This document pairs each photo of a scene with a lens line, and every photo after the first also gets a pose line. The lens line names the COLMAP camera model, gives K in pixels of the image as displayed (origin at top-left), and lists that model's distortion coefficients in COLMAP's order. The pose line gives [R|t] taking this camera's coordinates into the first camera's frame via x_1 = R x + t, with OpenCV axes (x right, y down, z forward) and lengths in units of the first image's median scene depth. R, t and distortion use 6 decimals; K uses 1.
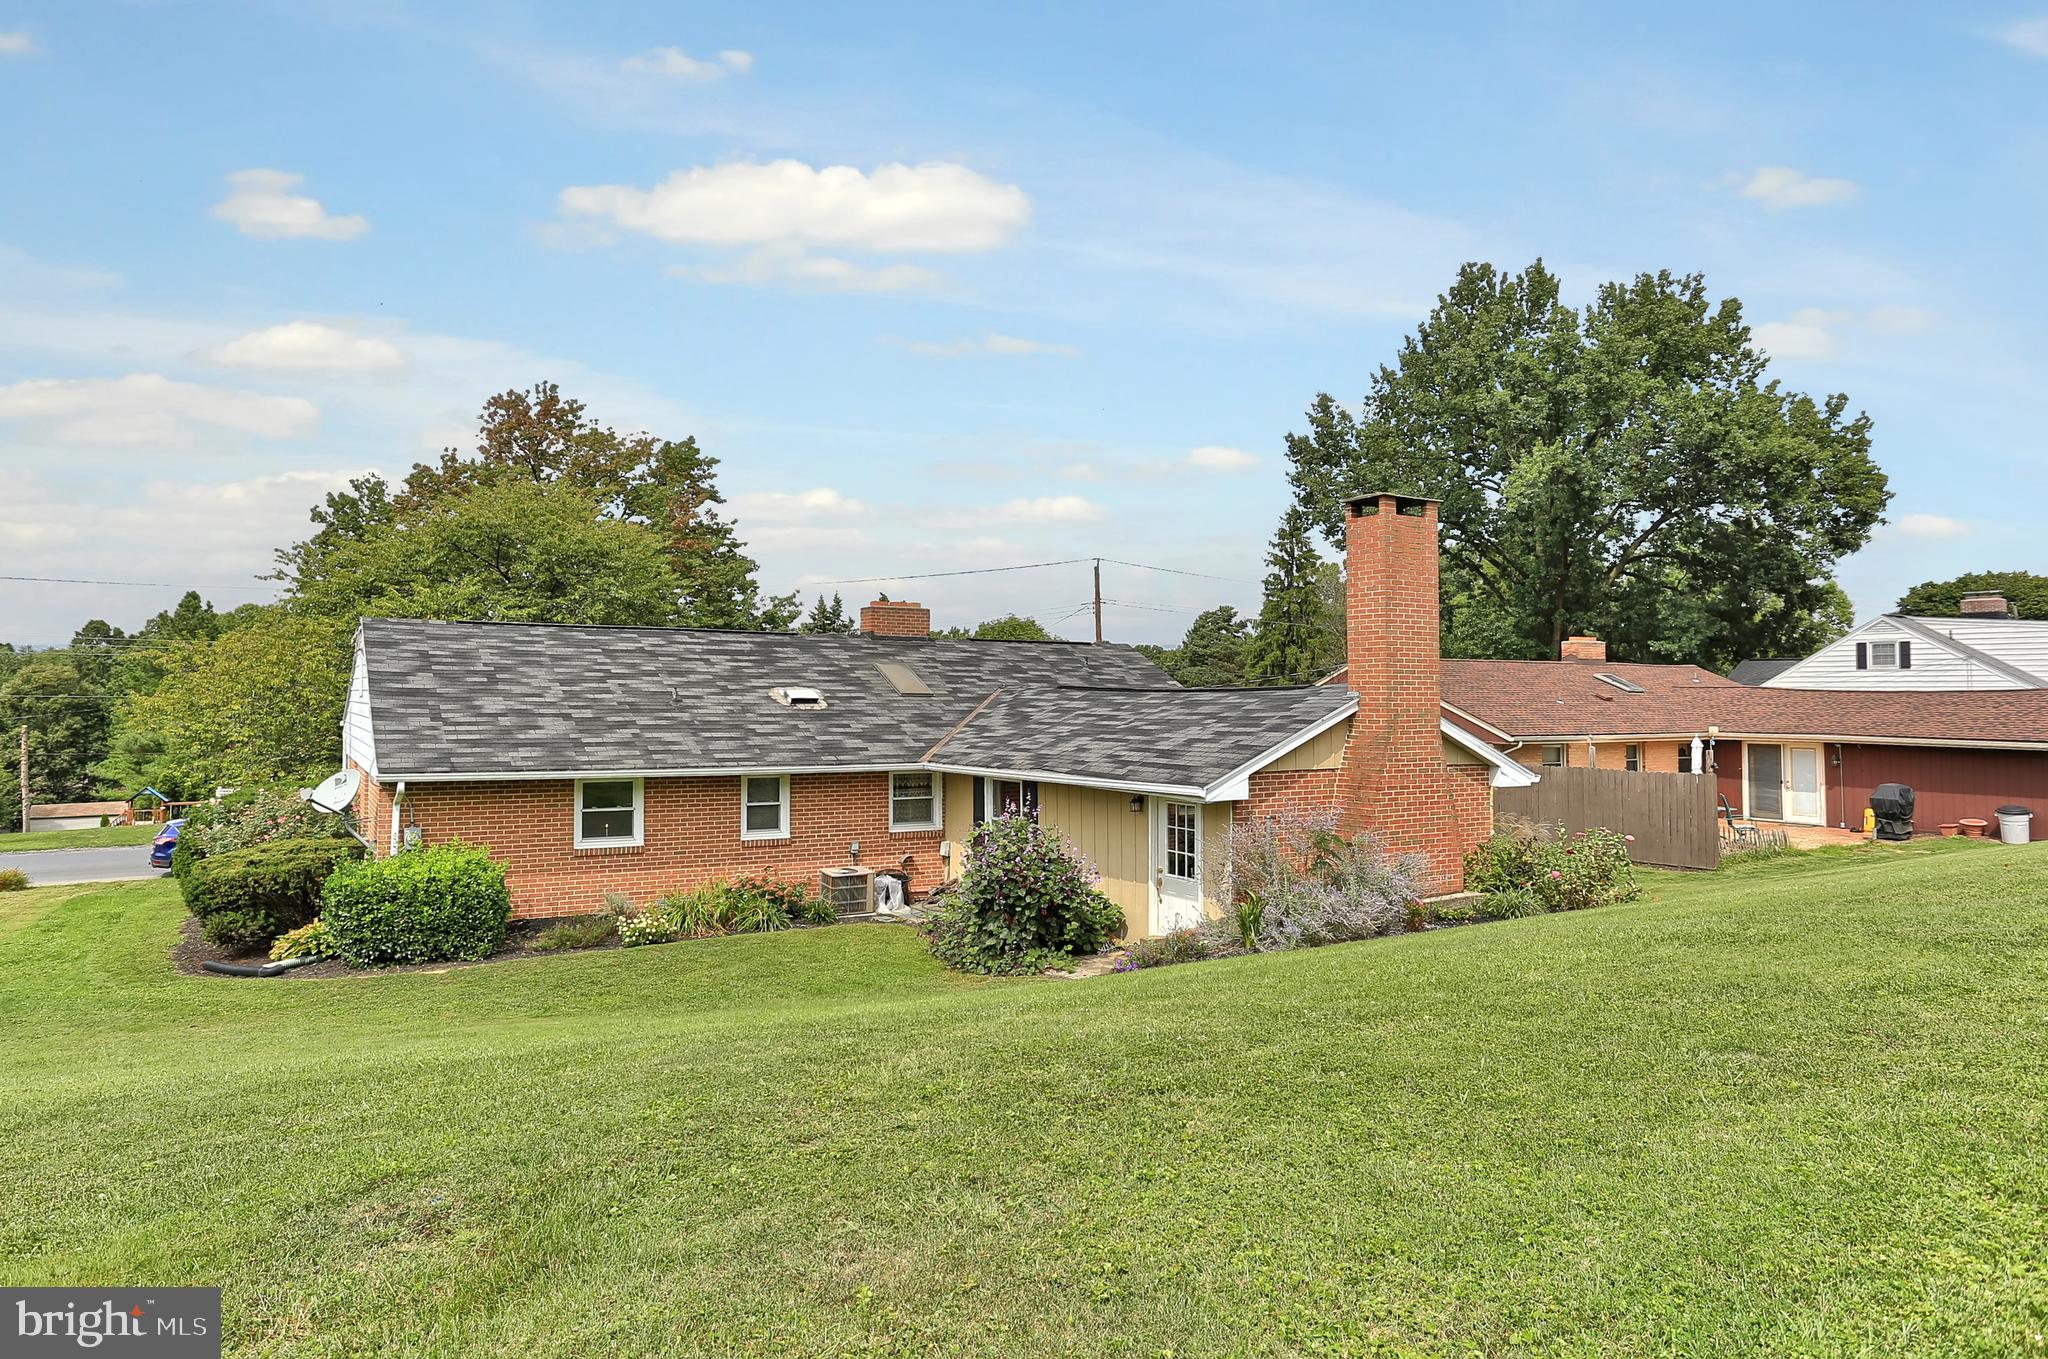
lens RADIAL K [[1188.0, 0, 896.5], [0, 1188.0, 683.1], [0, 0, 1]] dist [0.022402, 0.000084]
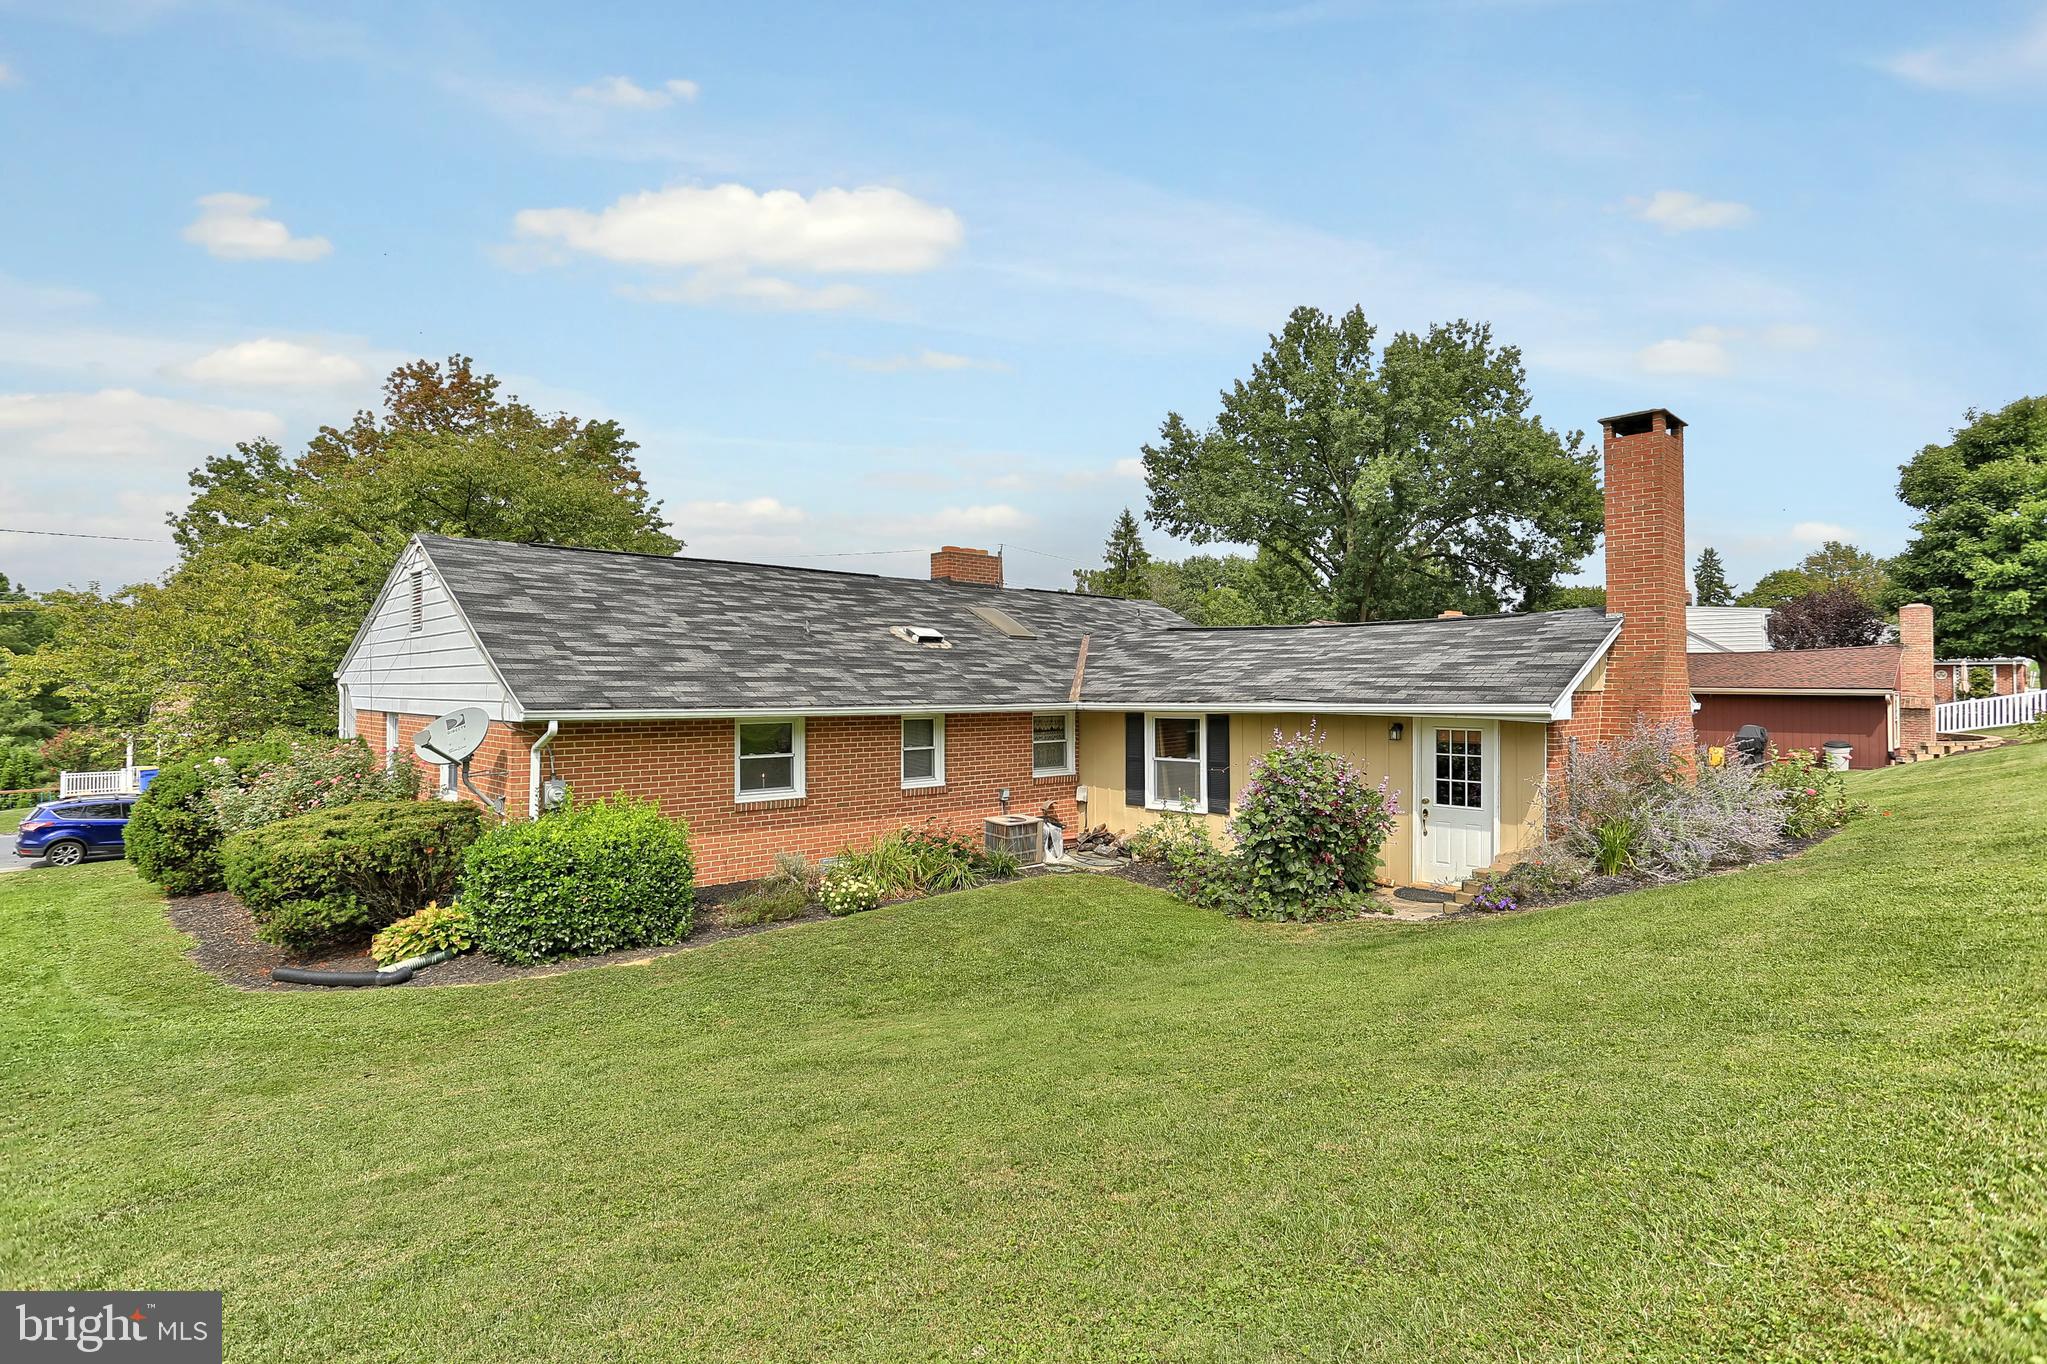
lens RADIAL K [[1007.1, 0, 968.3], [0, 1007.1, 677.7], [0, 0, 1]] dist [-0.004937, 0.019939]
pose [[0.972154, -0.005389, 0.234283, -0.253290], [0.003835, 0.999968, 0.007091, 0.042582], [-0.234313, -0.005995, 0.972143, 0.249083]]
